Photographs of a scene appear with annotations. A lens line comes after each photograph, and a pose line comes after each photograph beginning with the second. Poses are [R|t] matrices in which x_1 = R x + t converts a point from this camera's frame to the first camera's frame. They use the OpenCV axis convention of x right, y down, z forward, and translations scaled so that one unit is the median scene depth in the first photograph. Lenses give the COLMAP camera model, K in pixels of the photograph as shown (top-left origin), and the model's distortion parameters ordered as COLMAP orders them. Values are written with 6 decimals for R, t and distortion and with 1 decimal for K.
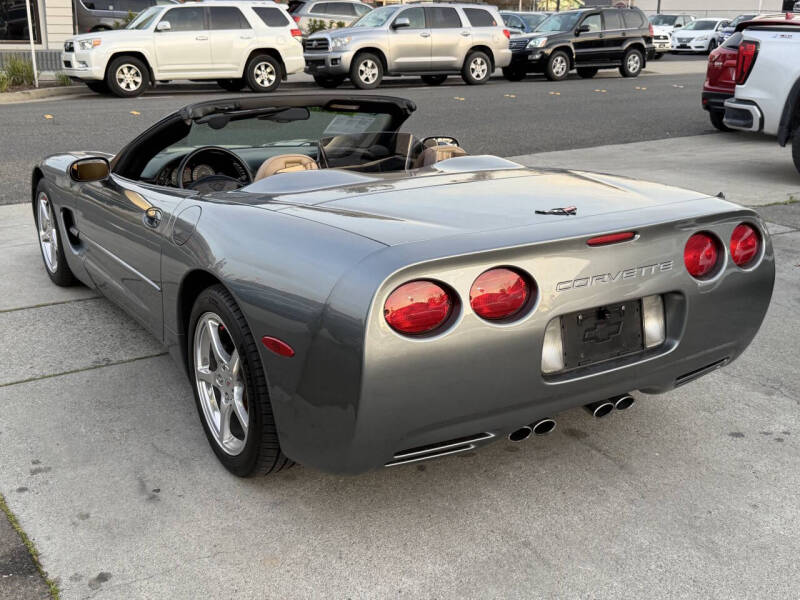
lens RADIAL K [[880.3, 0, 393.9], [0, 880.3, 301.7], [0, 0, 1]] dist [0.038183, 0.000000]
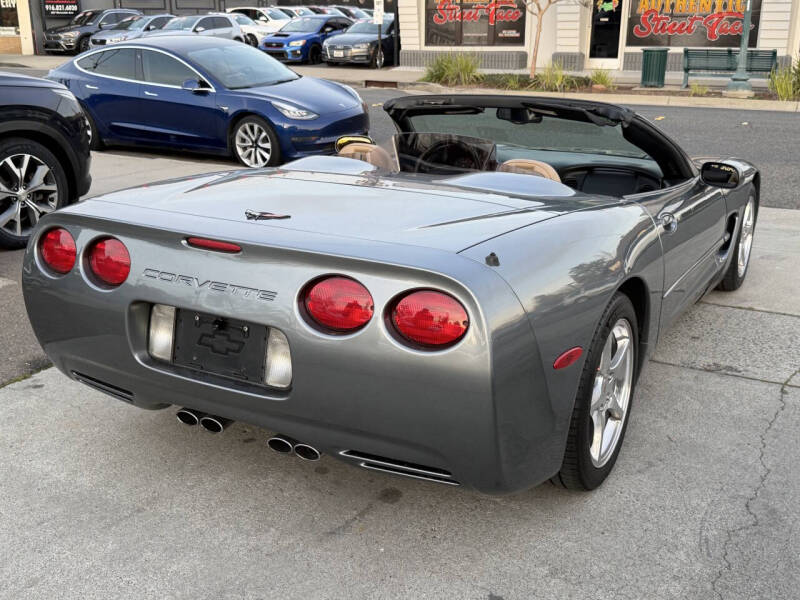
lens RADIAL K [[880.3, 0, 400.2], [0, 880.3, 297.1], [0, 0, 1]] dist [0.038183, 0.000000]
pose [[0.465888, 0.259359, -0.845979, 0.871846], [-0.269932, 0.952163, 0.143259, -0.157029], [0.842665, 0.161614, 0.513611, 0.529422]]
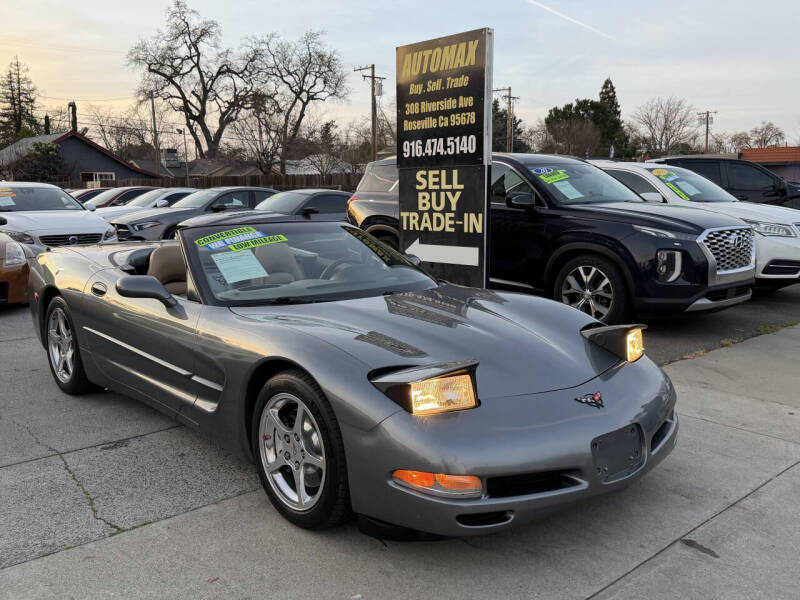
lens RADIAL K [[741.1, 0, 408.0], [0, 741.1, 294.4], [0, 0, 1]] dist [0.016094, 0.000000]
pose [[-0.984289, 0.018655, -0.175575, -0.138082], [-0.059609, 0.900909, 0.429894, -0.751124], [0.166197, 0.433606, -0.885643, 2.495396]]
